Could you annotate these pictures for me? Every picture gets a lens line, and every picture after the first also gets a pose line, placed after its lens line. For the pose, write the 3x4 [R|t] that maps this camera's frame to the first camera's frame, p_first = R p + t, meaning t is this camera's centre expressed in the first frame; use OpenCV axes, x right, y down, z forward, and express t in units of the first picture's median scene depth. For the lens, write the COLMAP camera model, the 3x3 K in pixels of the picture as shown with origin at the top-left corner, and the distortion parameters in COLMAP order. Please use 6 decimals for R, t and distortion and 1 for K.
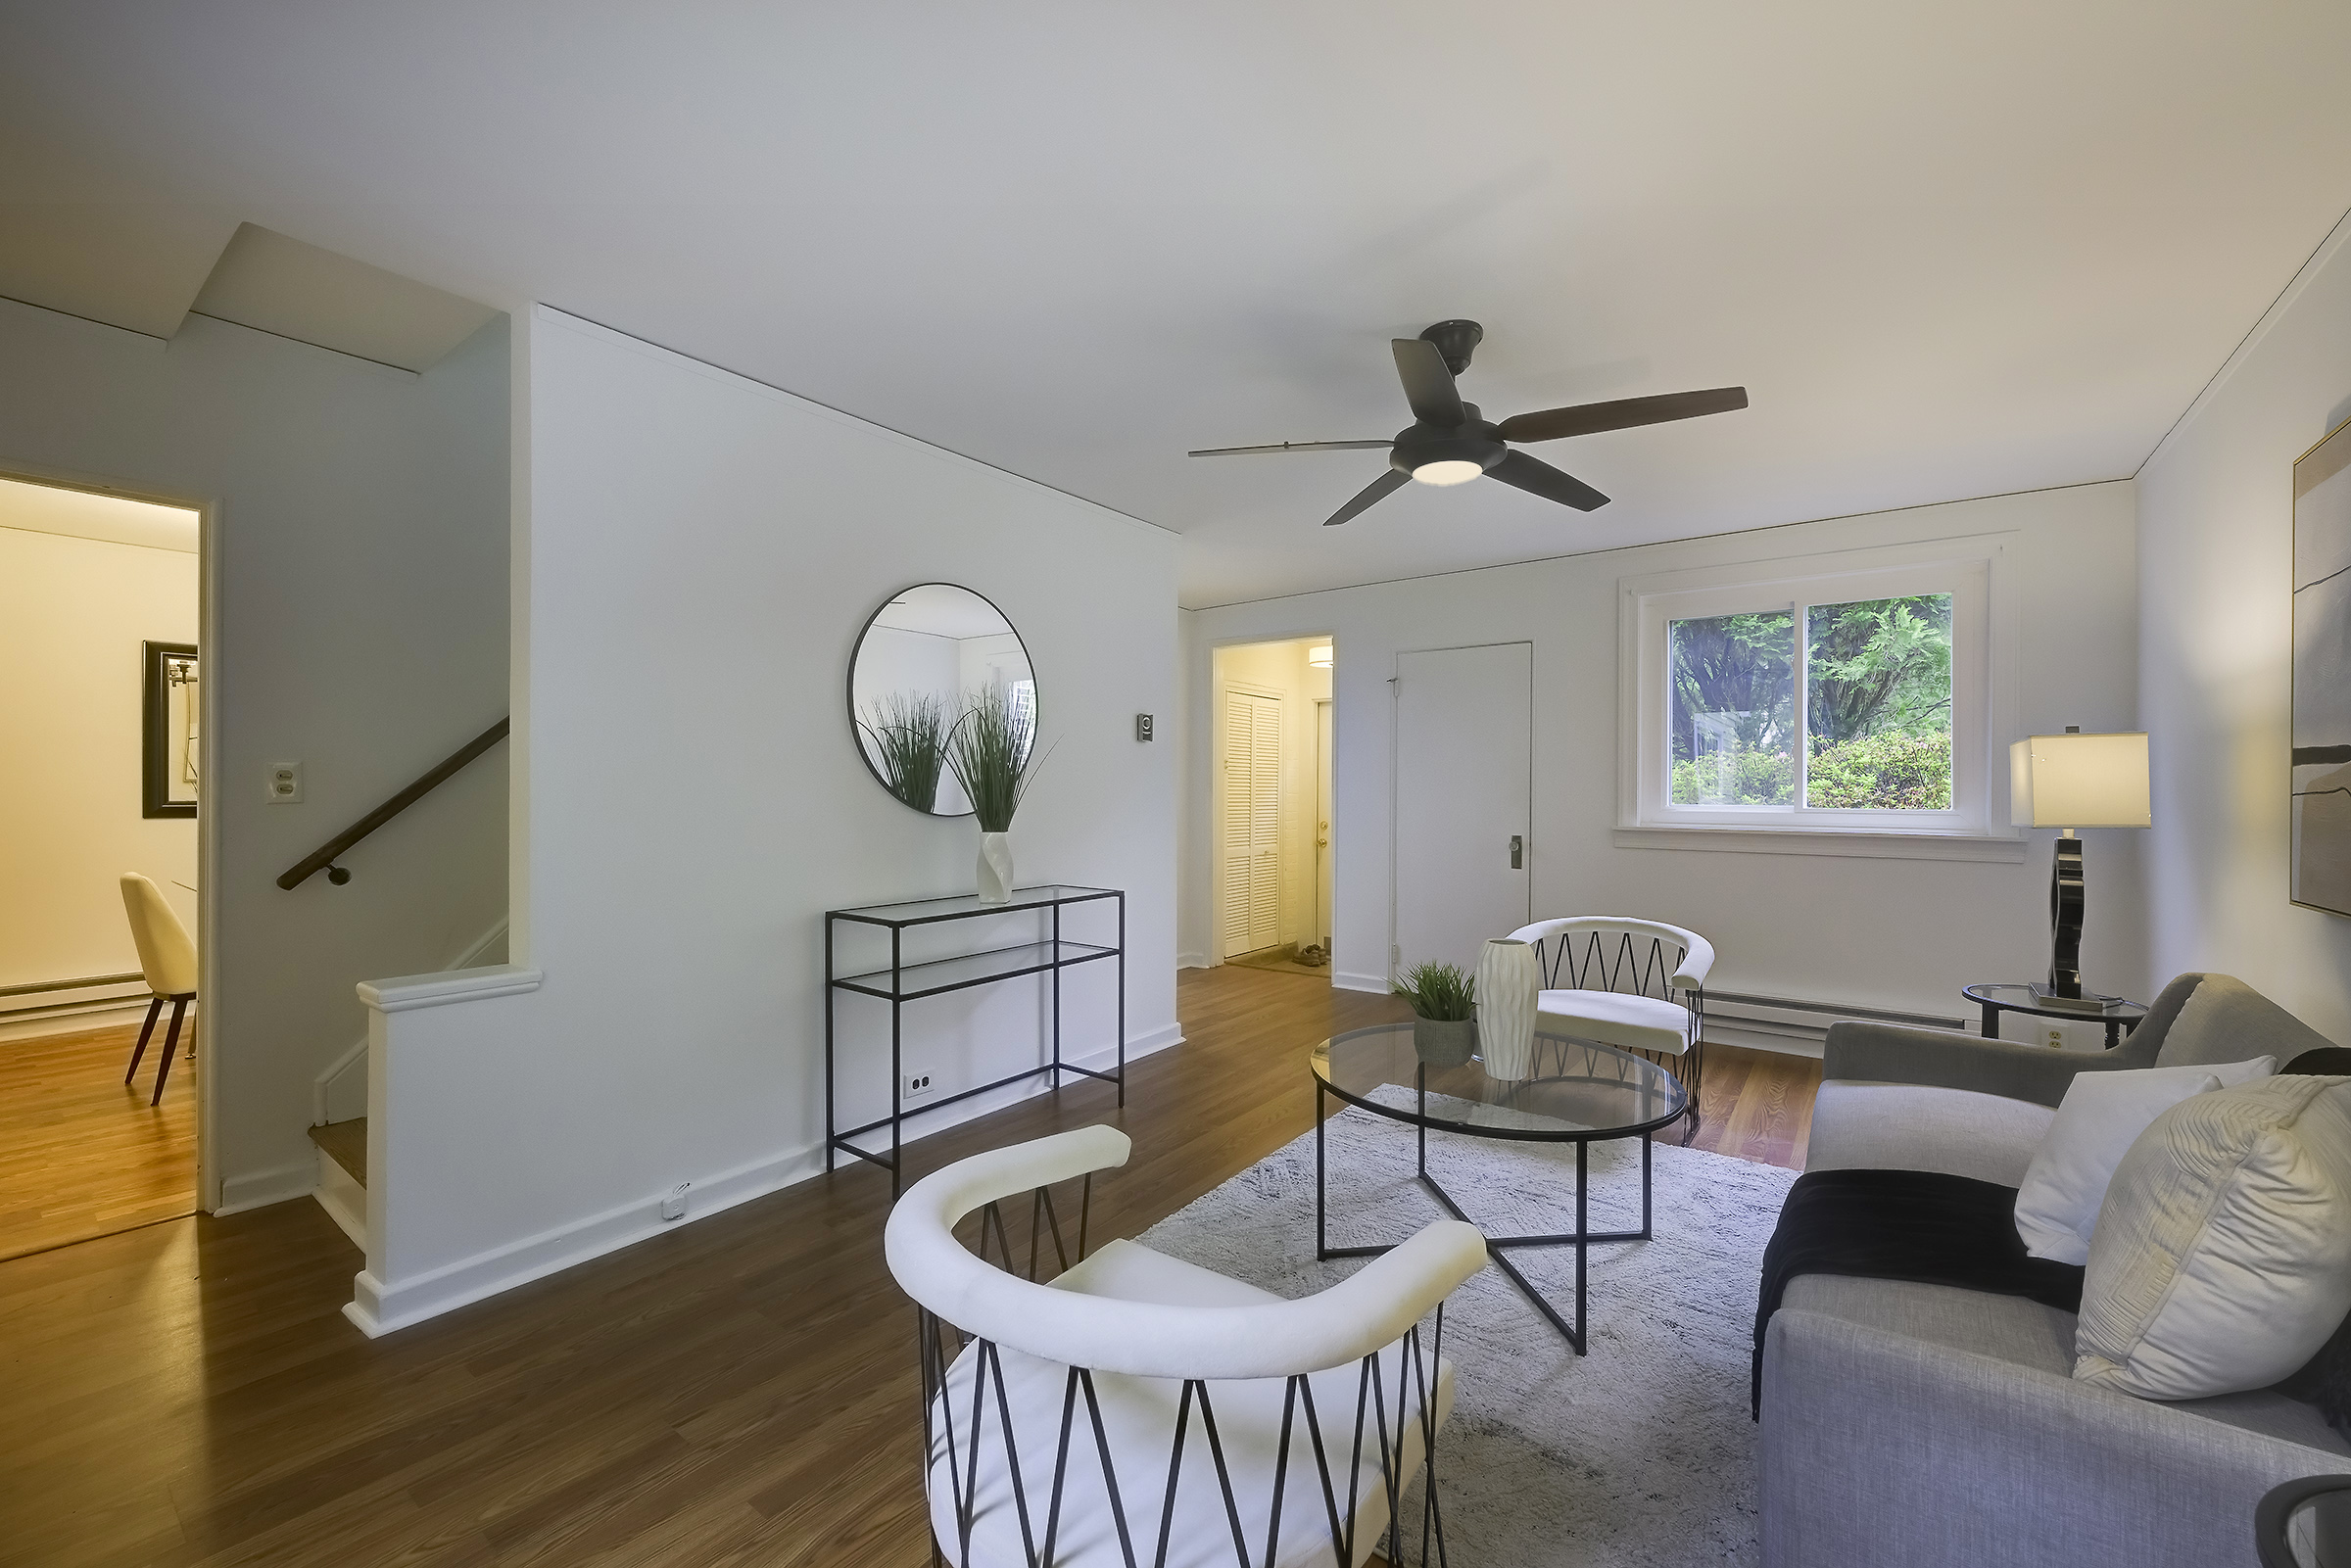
lens RADIAL K [[936.1, 0, 1173.4], [0, 936.1, 788.4], [0, 0, 1]] dist [0.001284, 0.000168]
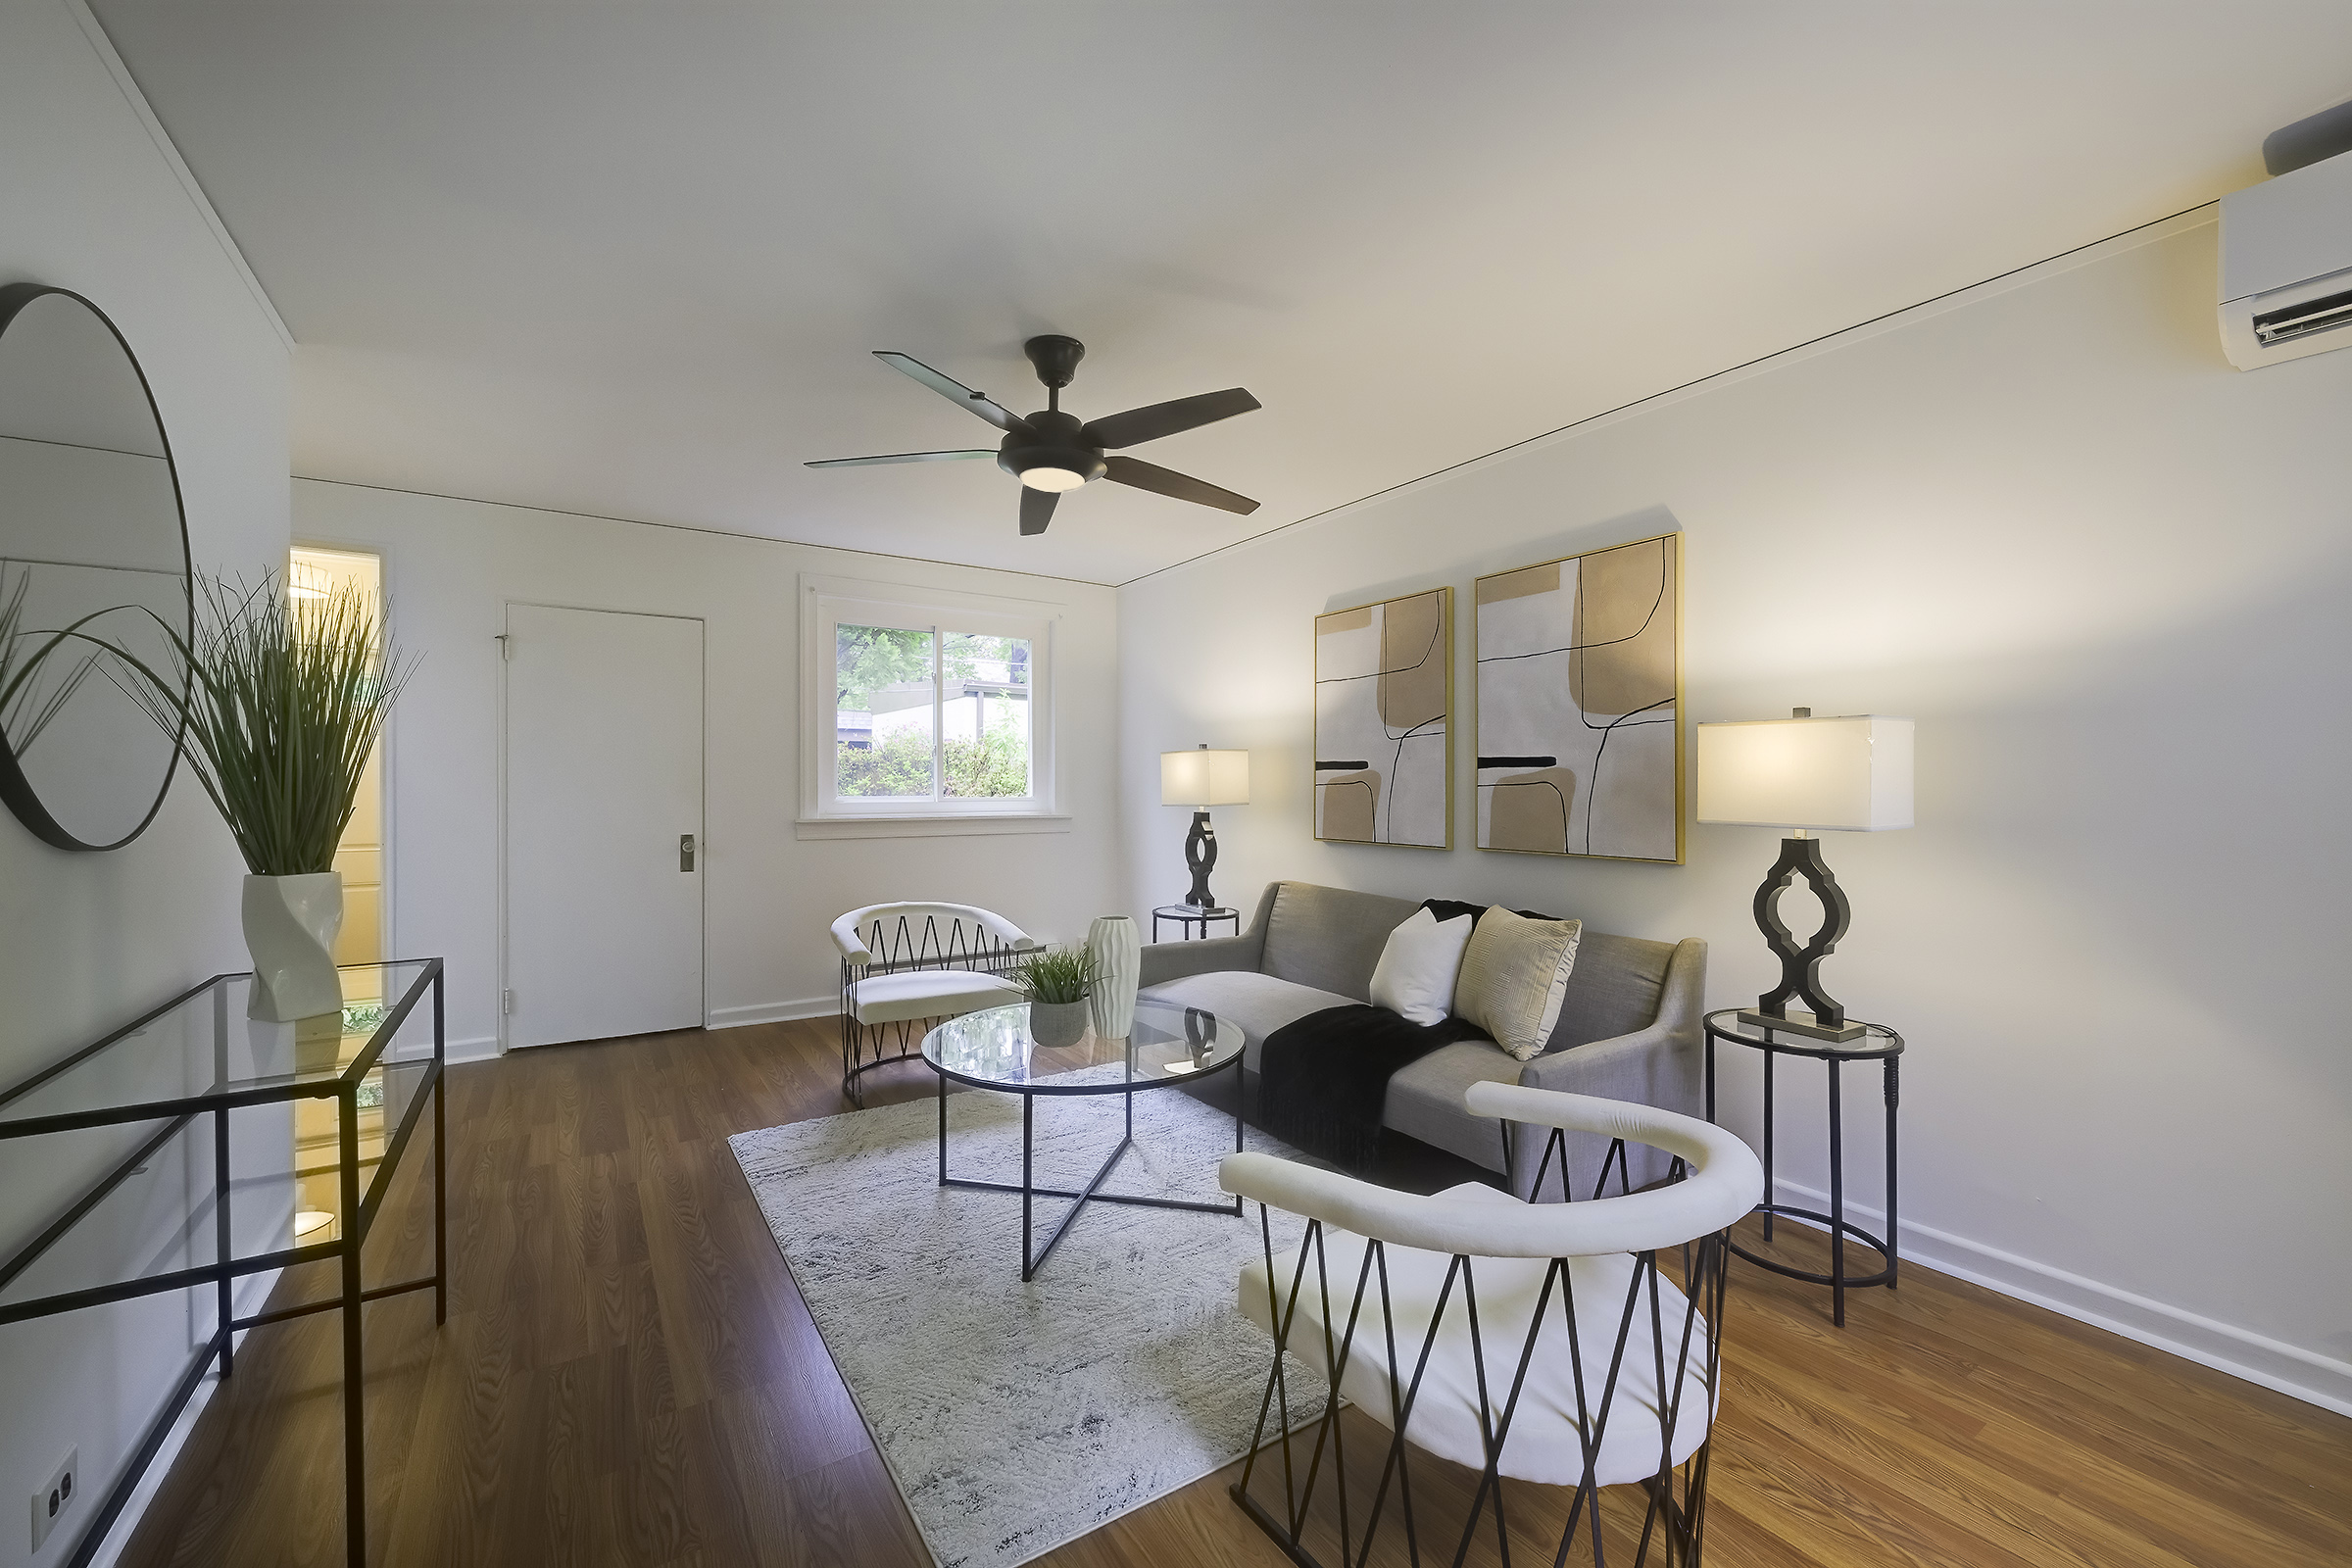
lens RADIAL K [[915.1, 0, 1177.0], [0, 915.1, 807.5], [0, 0, 1]] dist [0.029367, 0.000057]
pose [[0.326289, -0.027147, 0.944880, -0.553906], [0.001090, 0.999598, 0.028342, -0.000381], [-0.945269, -0.008218, 0.326188, 0.468500]]
